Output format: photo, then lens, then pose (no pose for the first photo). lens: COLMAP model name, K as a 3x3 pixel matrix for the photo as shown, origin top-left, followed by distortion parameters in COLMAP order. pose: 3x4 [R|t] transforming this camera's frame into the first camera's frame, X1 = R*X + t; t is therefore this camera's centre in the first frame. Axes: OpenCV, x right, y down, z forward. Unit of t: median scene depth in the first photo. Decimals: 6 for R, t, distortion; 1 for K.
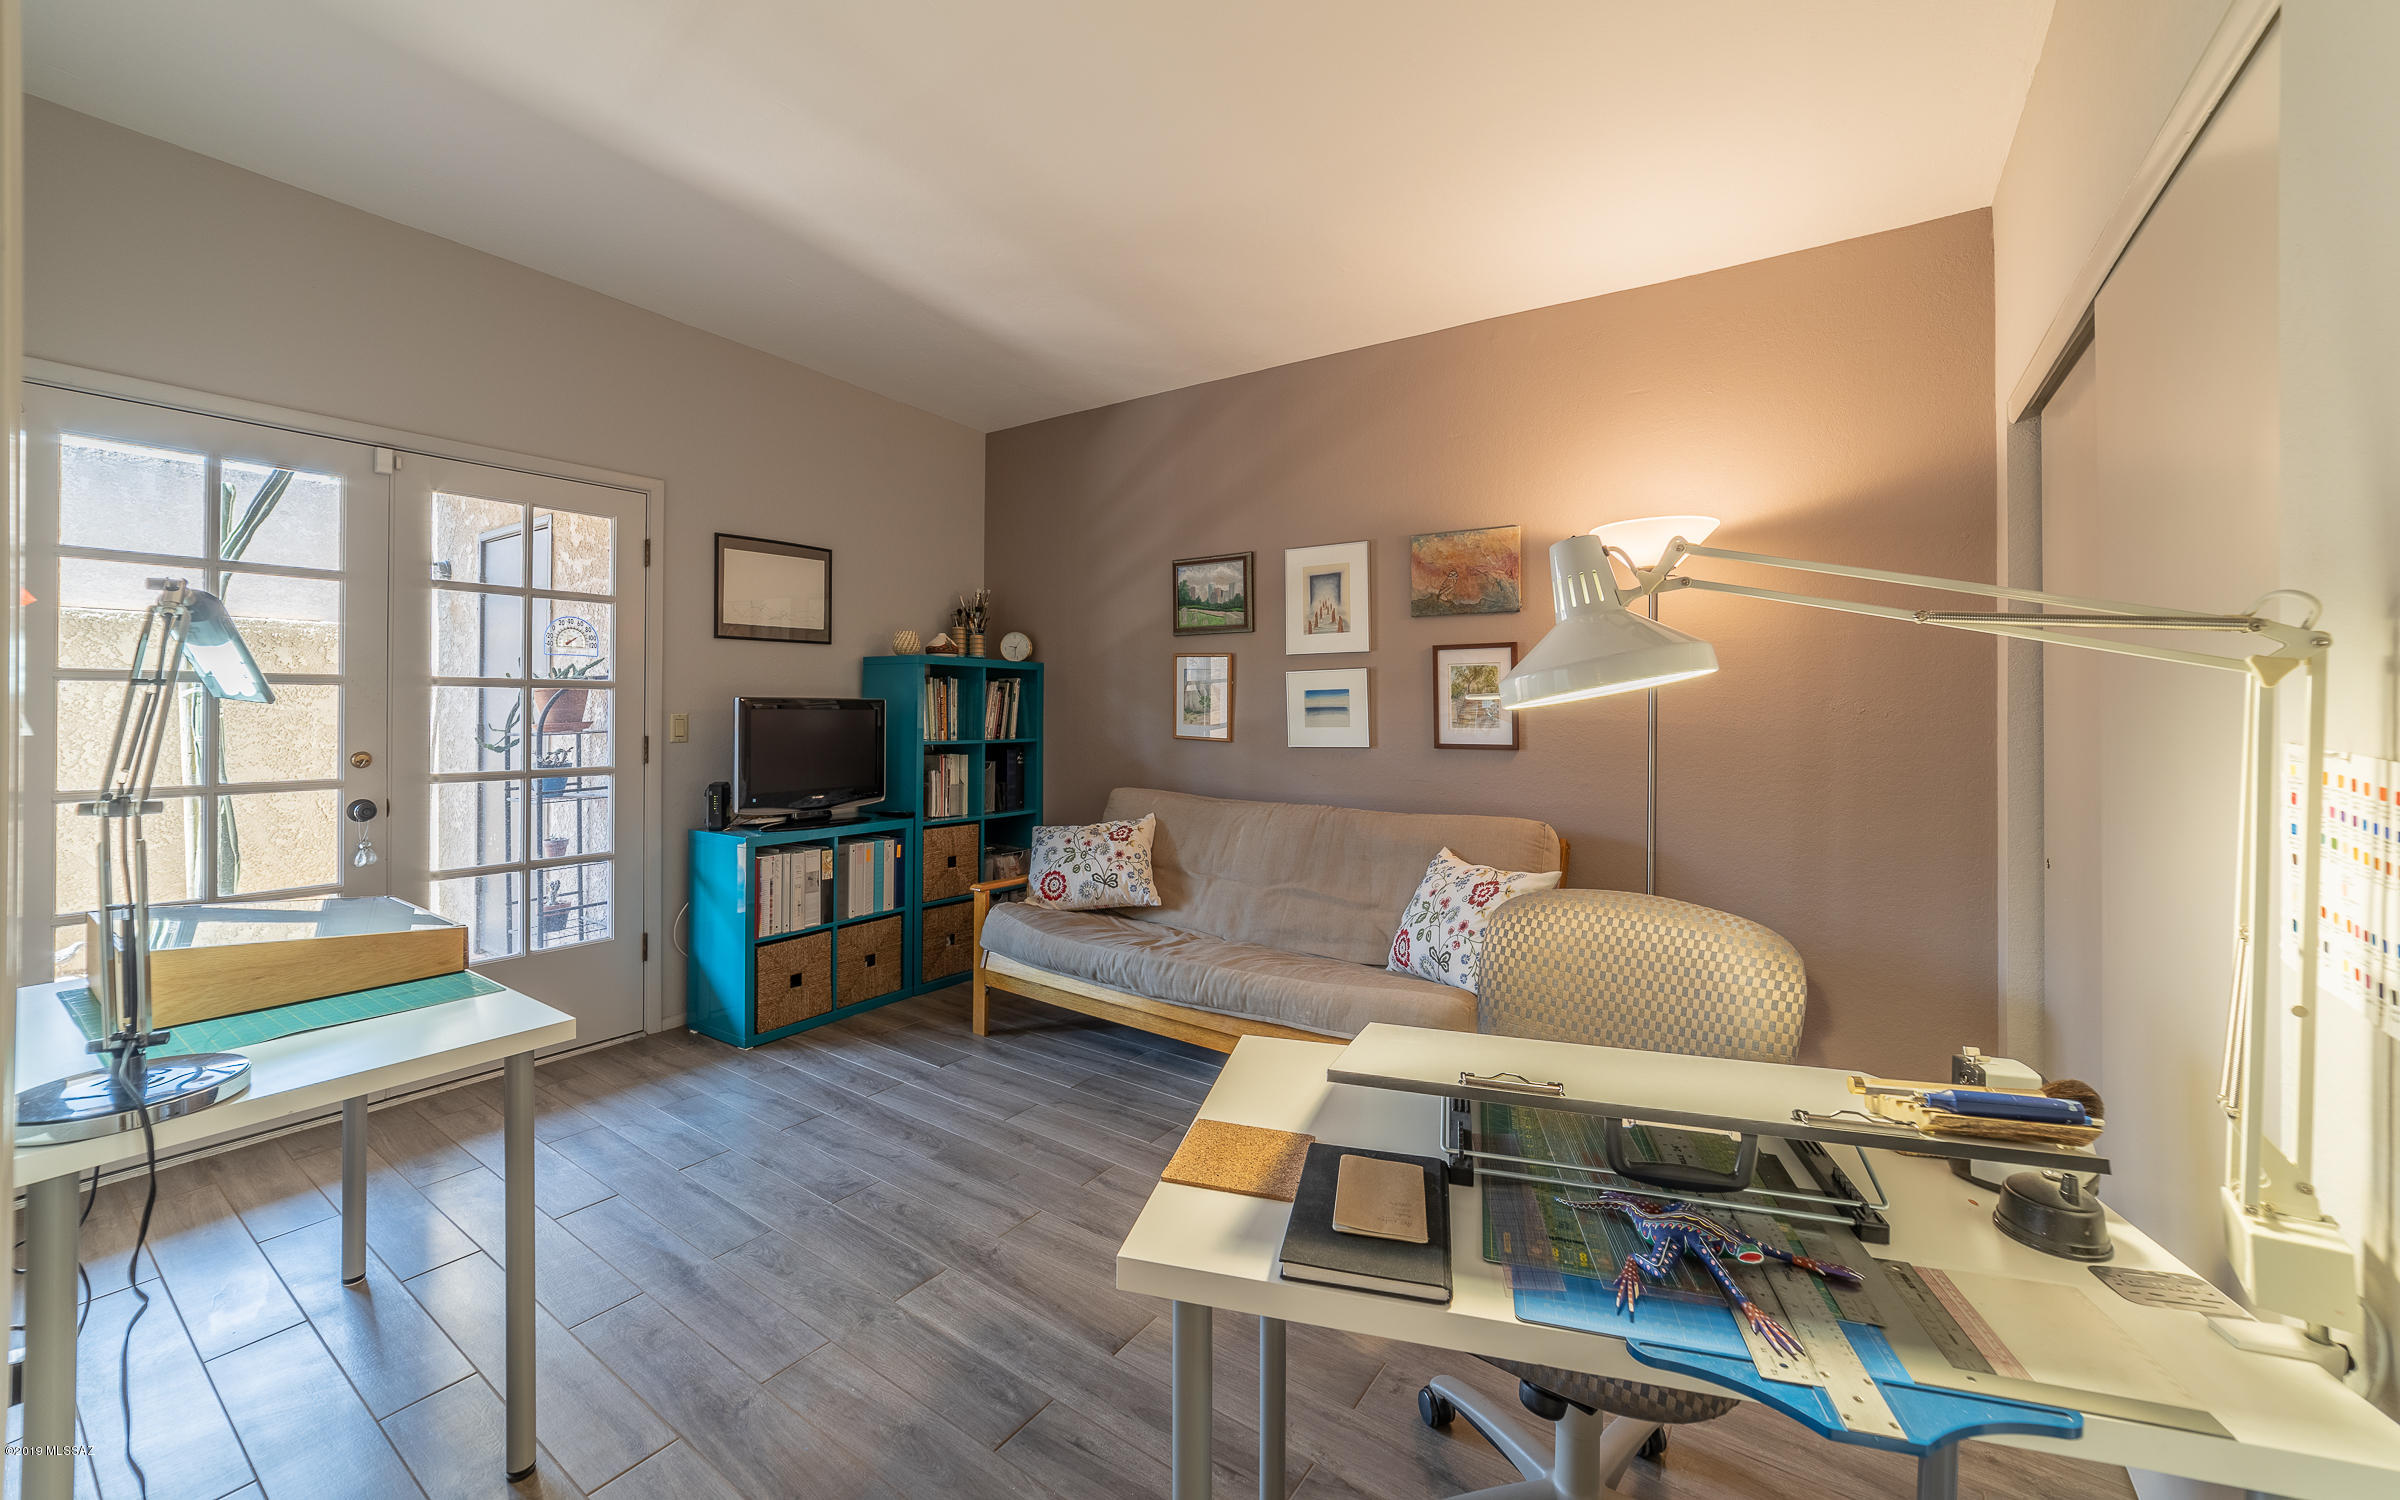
lens RADIAL K [[944.5, 0, 1190.7], [0, 944.5, 685.1], [0, 0, 1]] dist [-0.001384, 0.000120]
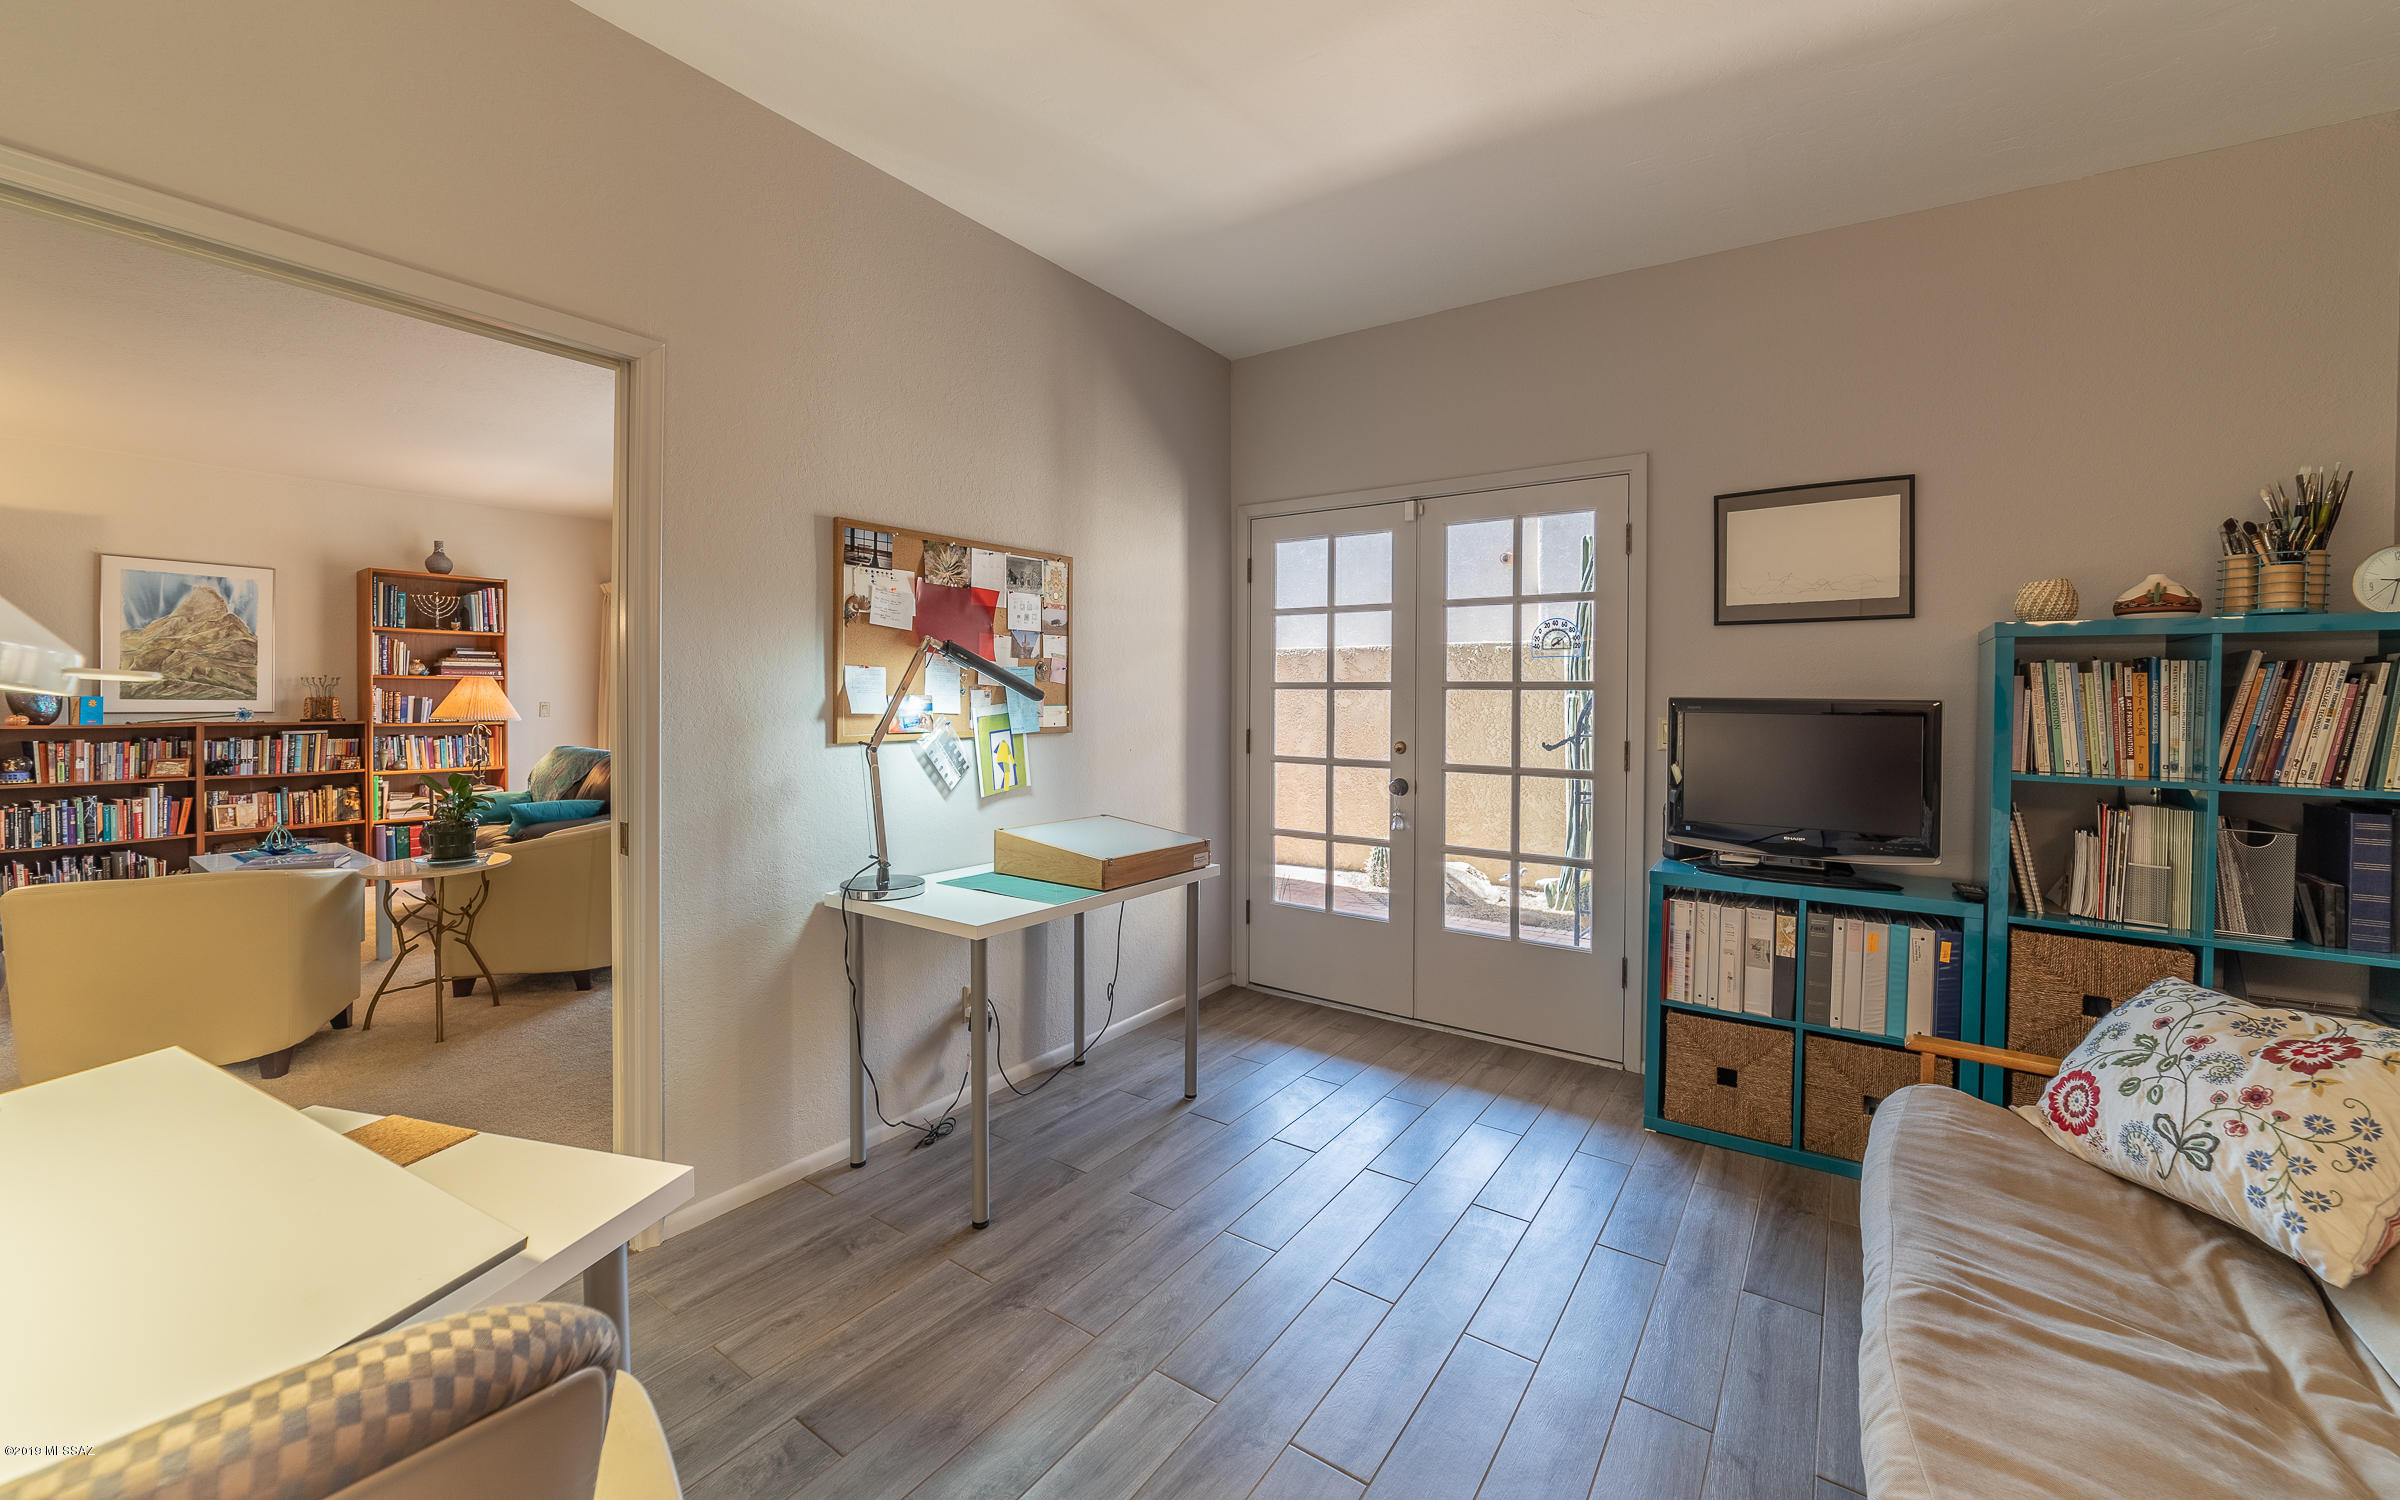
lens RADIAL K [[932.9, 0, 1187.4], [0, 932.9, 714.0], [0, 0, 1]] dist [-0.000781, 0.006392]
pose [[-0.003906, 0.011050, -0.999931, 0.308520], [0.011245, 0.999876, 0.011005, 0.012304], [0.999929, -0.011202, -0.004030, 0.557771]]
